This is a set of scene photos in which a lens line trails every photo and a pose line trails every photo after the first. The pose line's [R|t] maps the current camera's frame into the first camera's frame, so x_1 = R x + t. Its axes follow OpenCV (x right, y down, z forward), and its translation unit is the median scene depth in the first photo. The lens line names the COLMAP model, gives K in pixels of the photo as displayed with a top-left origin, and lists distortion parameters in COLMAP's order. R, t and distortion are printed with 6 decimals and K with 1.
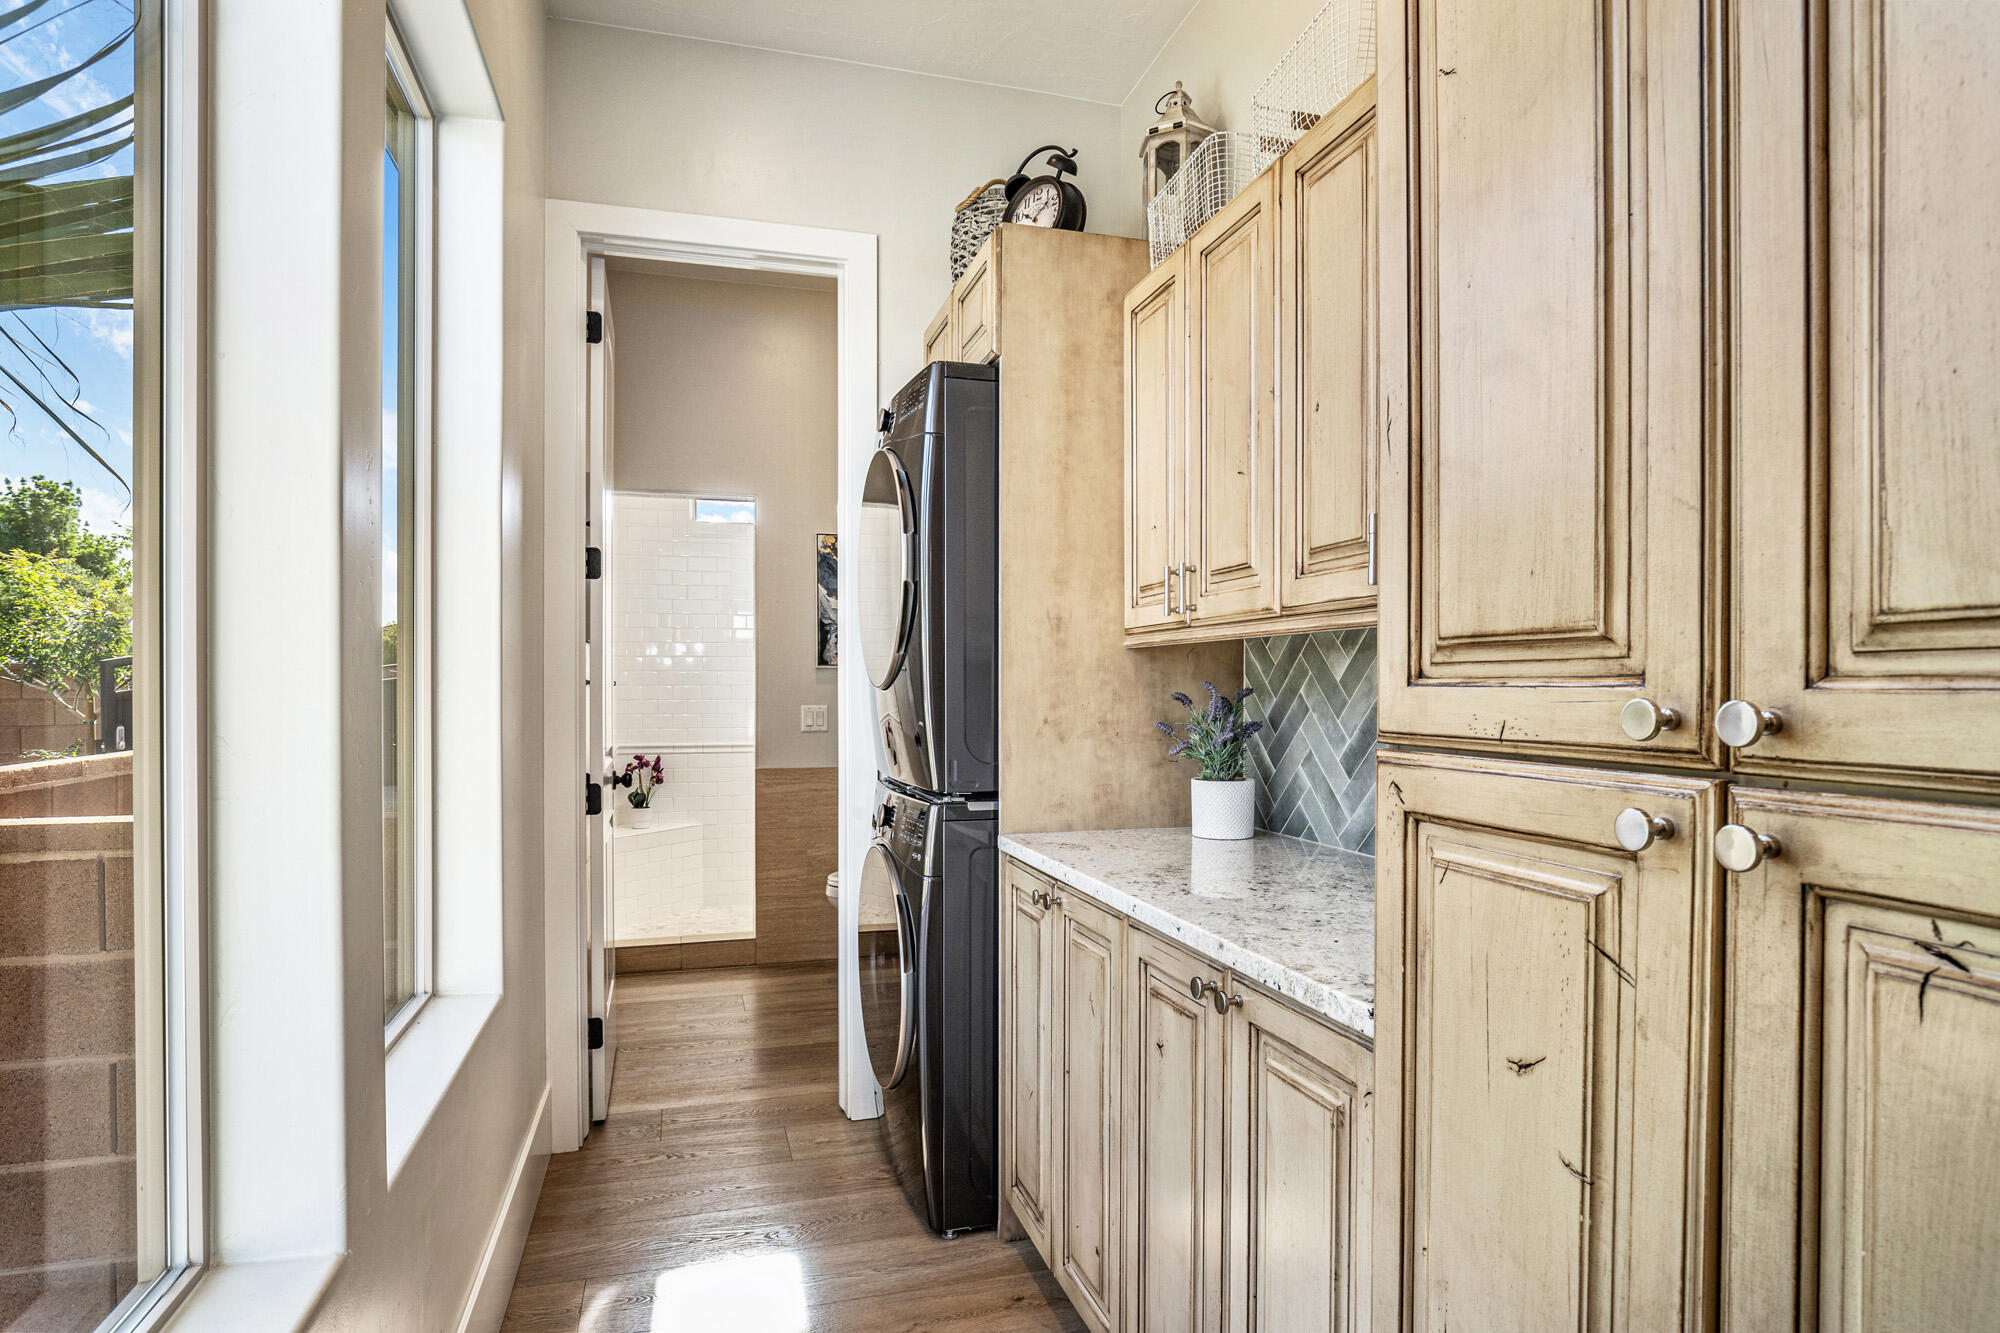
lens RADIAL K [[1101.1, 0, 1002.0], [0, 1101.1, 677.1], [0, 0, 1]] dist [-0.001514, -0.000011]
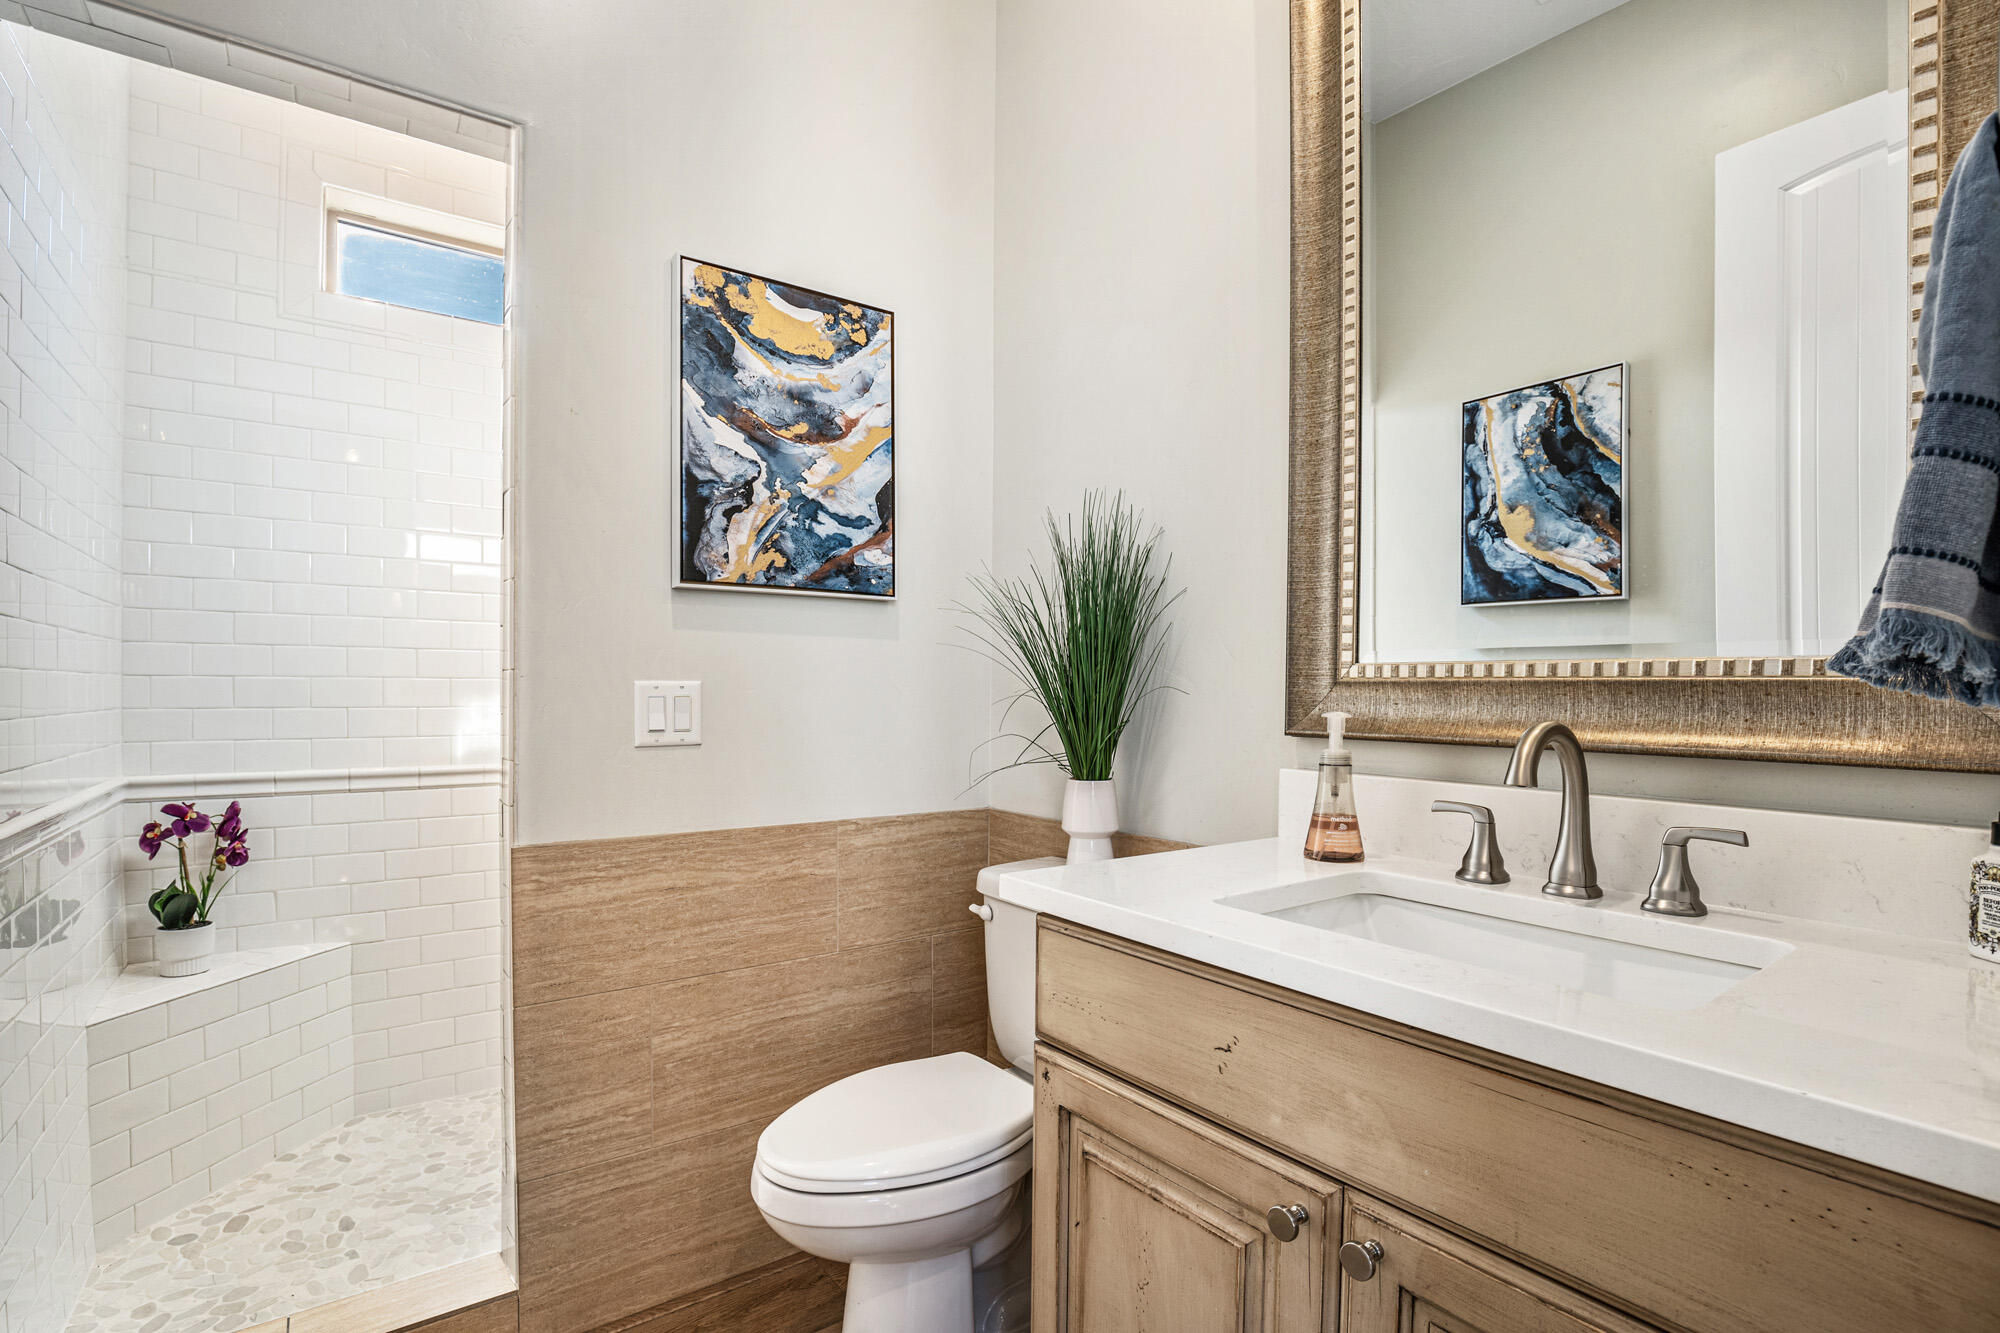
lens RADIAL K [[932.3, 0, 994.0], [0, 932.3, 684.5], [0, 0, 1]] dist [-0.025679, -0.000242]
pose [[0.941386, 0.003406, 0.337314, -0.170744], [-0.006110, 0.999957, 0.006957, 0.023658], [-0.337276, -0.008611, 0.941366, 0.628063]]
